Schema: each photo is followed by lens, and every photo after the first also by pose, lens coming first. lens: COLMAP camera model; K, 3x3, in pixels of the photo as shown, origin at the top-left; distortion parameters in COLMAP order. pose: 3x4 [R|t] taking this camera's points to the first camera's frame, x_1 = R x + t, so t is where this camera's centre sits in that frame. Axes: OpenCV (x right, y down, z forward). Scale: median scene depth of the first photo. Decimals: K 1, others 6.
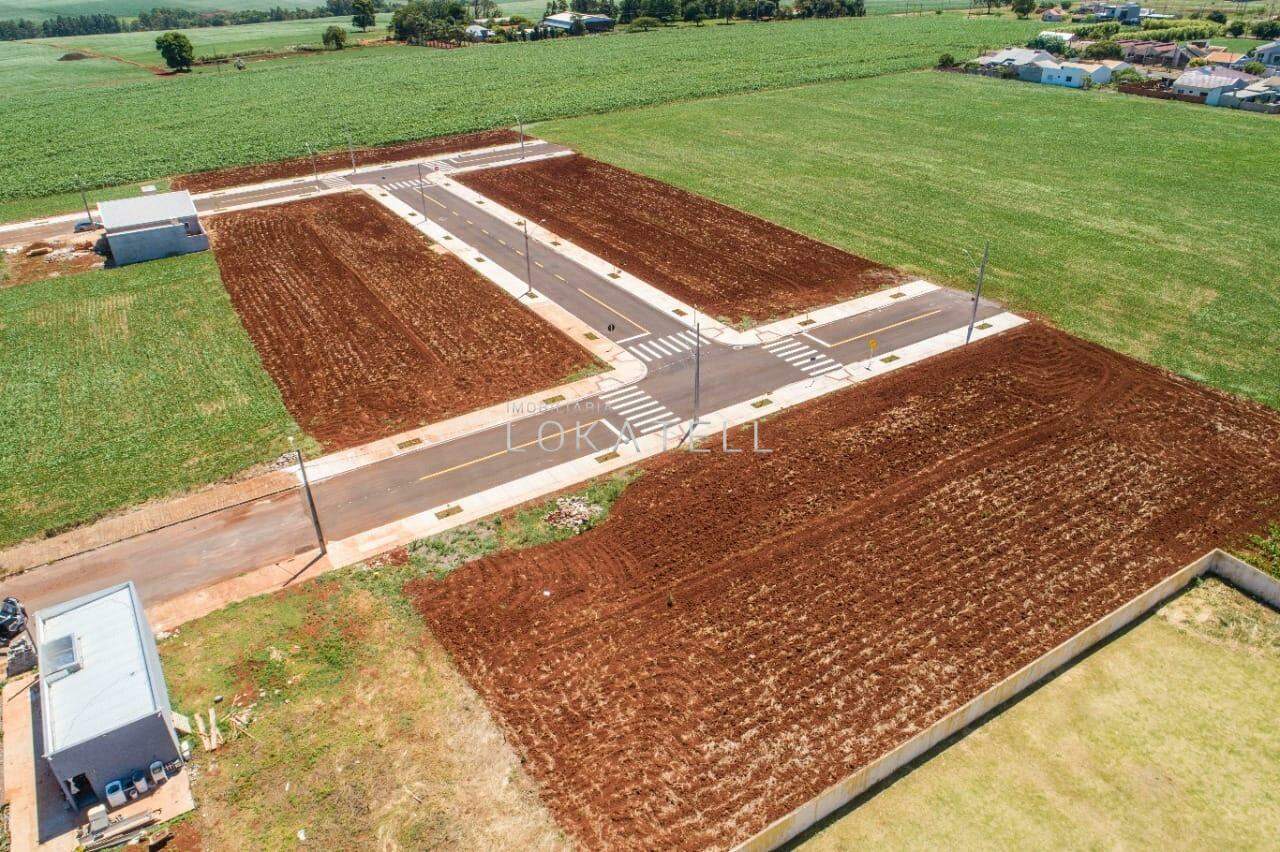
lens RADIAL K [[860.5, 0, 640.0], [0, 860.5, 426.0], [0, 0, 1]] dist [-0.005346, 0.008667]
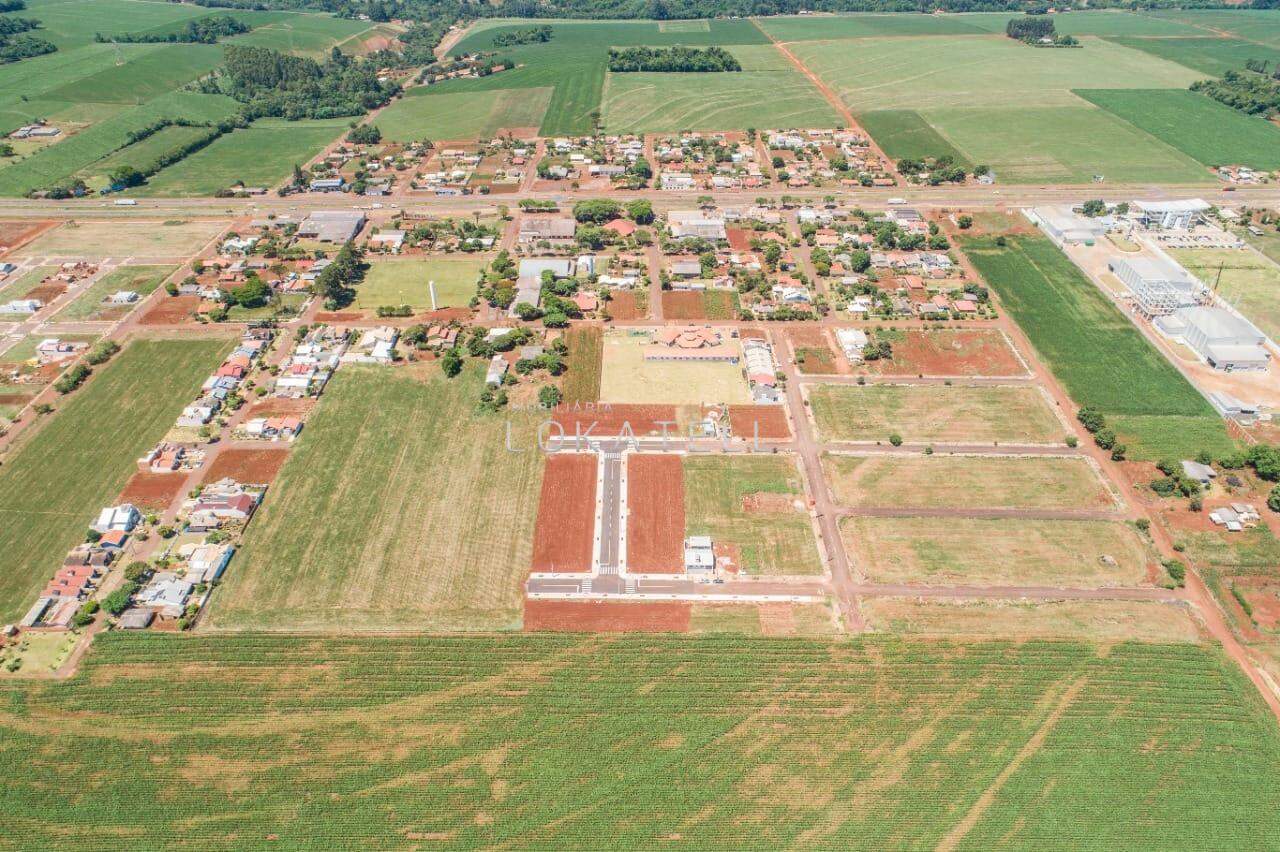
lens RADIAL K [[860.5, 0, 640.0], [0, 860.5, 426.0], [0, 0, 1]] dist [-0.005346, 0.008667]
pose [[-0.851937, -0.290610, 0.435602, -2.038490], [0.270955, 0.467196, 0.841612, -3.969260], [-0.448092, 0.835029, -0.319280, 2.154787]]
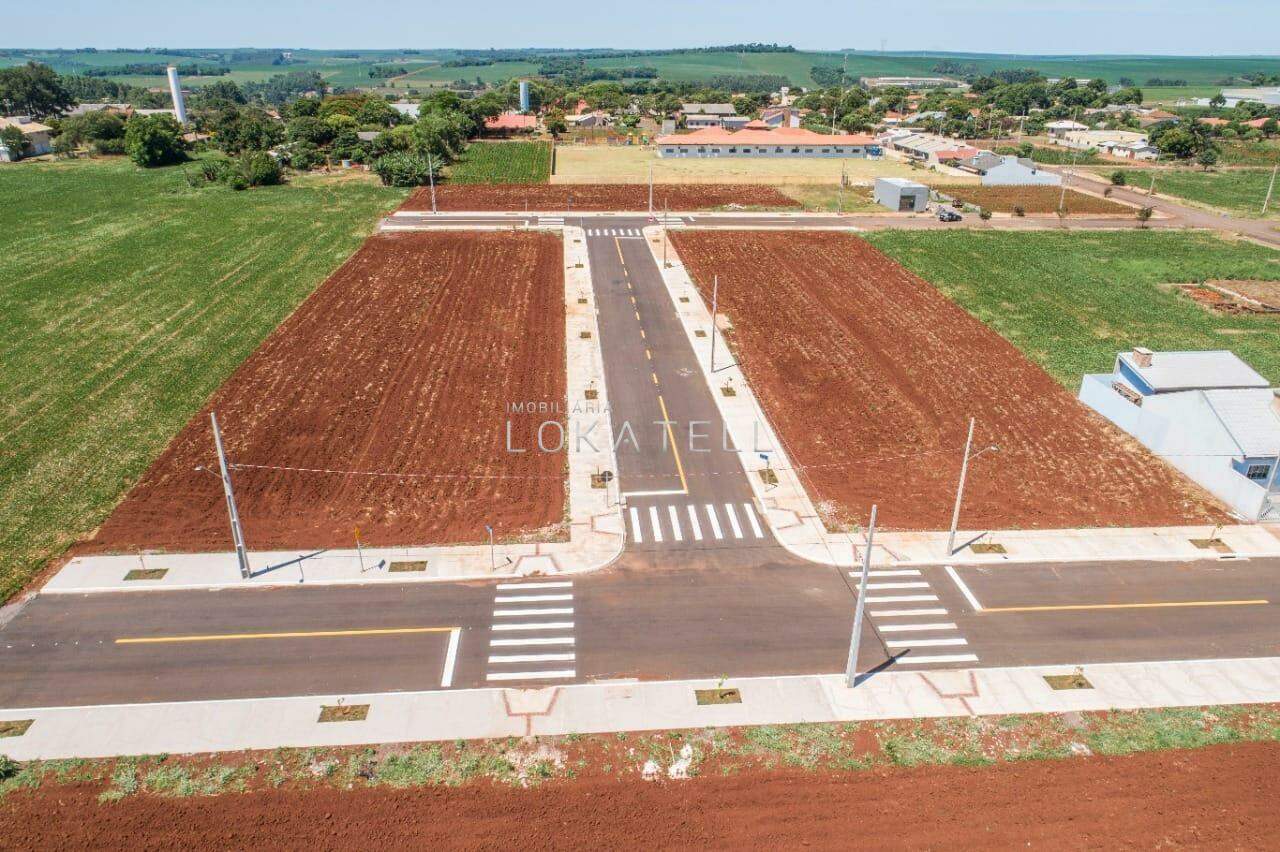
lens RADIAL K [[860.5, 0, 640.0], [0, 860.5, 426.0], [0, 0, 1]] dist [-0.005346, 0.008667]
pose [[-0.892570, -0.171409, 0.417058, -0.591503], [0.232878, 0.616787, 0.751892, -0.864630], [-0.386117, 0.768240, -0.510608, 1.755977]]
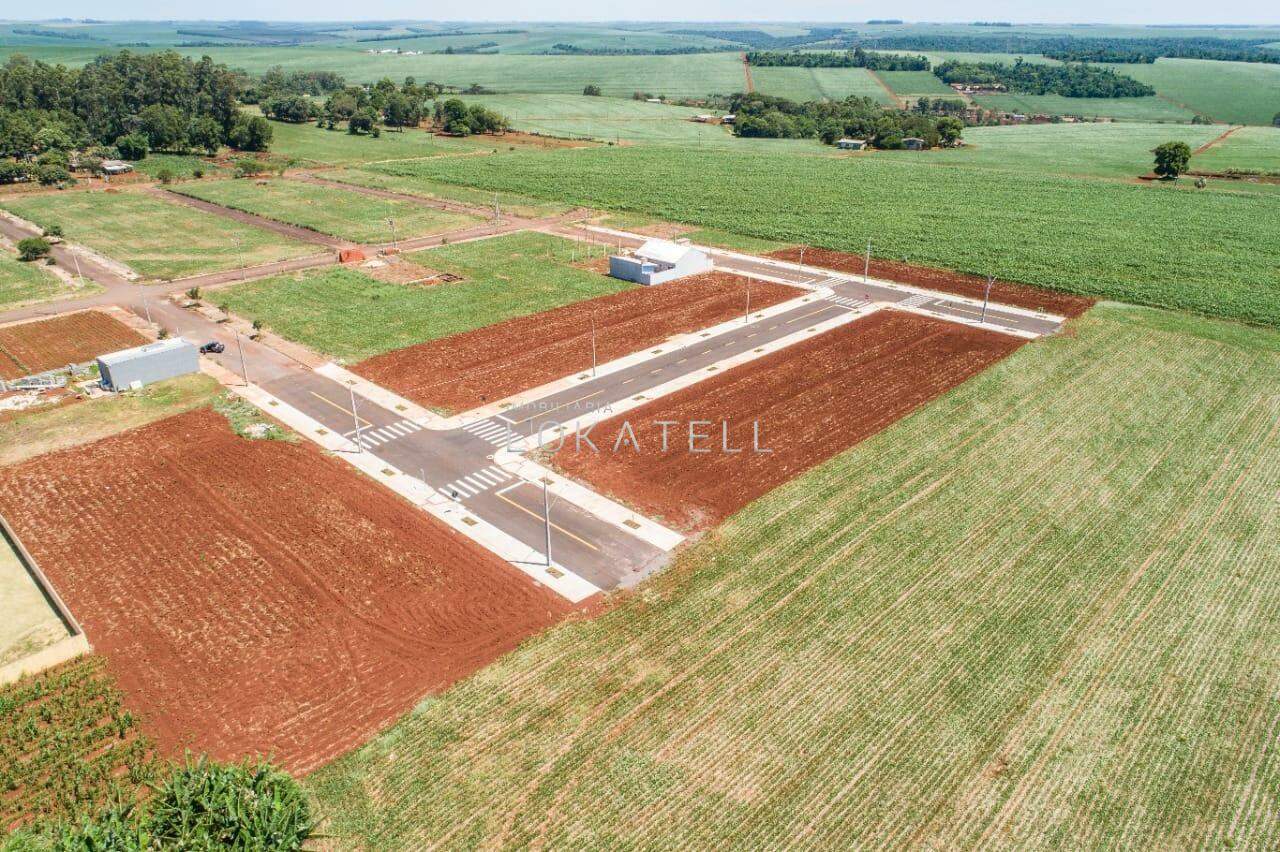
lens RADIAL K [[860.5, 0, 640.0], [0, 860.5, 426.0], [0, 0, 1]] dist [-0.005346, 0.008667]
pose [[0.245002, 0.428466, -0.869708, 1.034965], [-0.489190, 0.829118, 0.270661, -0.482041], [0.837059, 0.359140, 0.412737, 0.589079]]
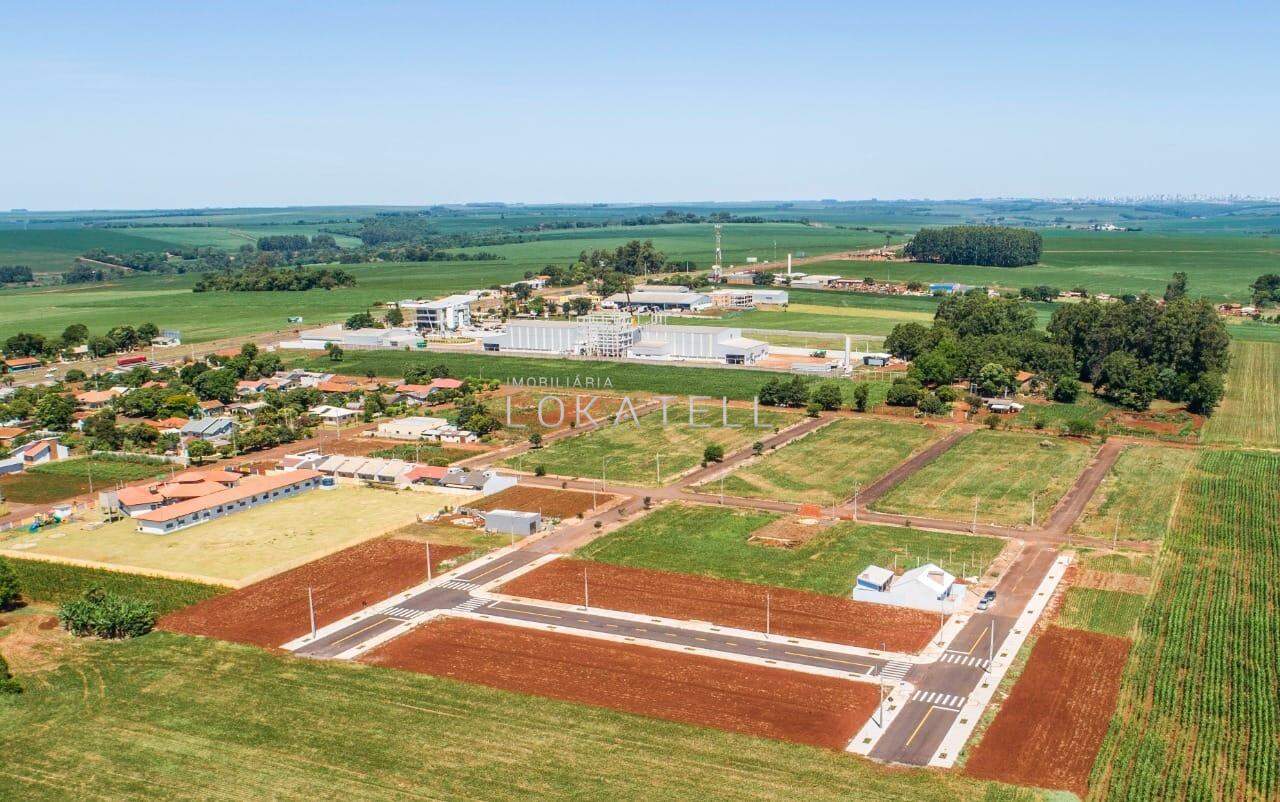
lens RADIAL K [[1284.1, 0, 702.7], [0, 1284.1, 402.6], [0, 0, 1]] dist [-0.008139, 0.000021]
pose [[-0.821652, 0.110646, -0.559147, 1.015471], [-0.267984, 0.790806, 0.550282, -1.889515], [0.503063, 0.601983, -0.620116, 2.428699]]
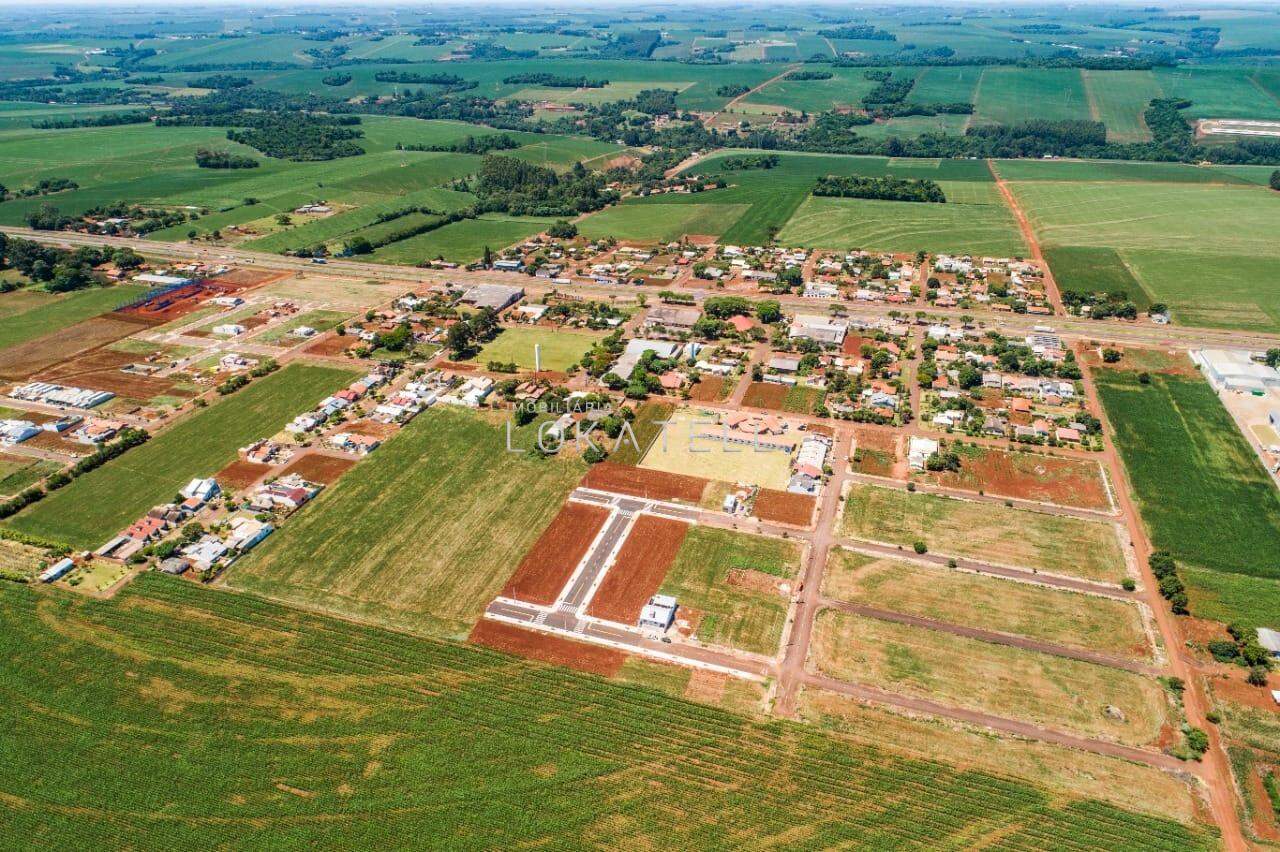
lens RADIAL K [[860.5, 0, 640.0], [0, 860.5, 426.0], [0, 0, 1]] dist [-0.005346, 0.008667]
pose [[-0.649502, -0.329189, 0.685406, -3.092857], [0.391613, 0.627847, 0.672642, -3.522543], [-0.651757, 0.705296, -0.278873, 1.819483]]
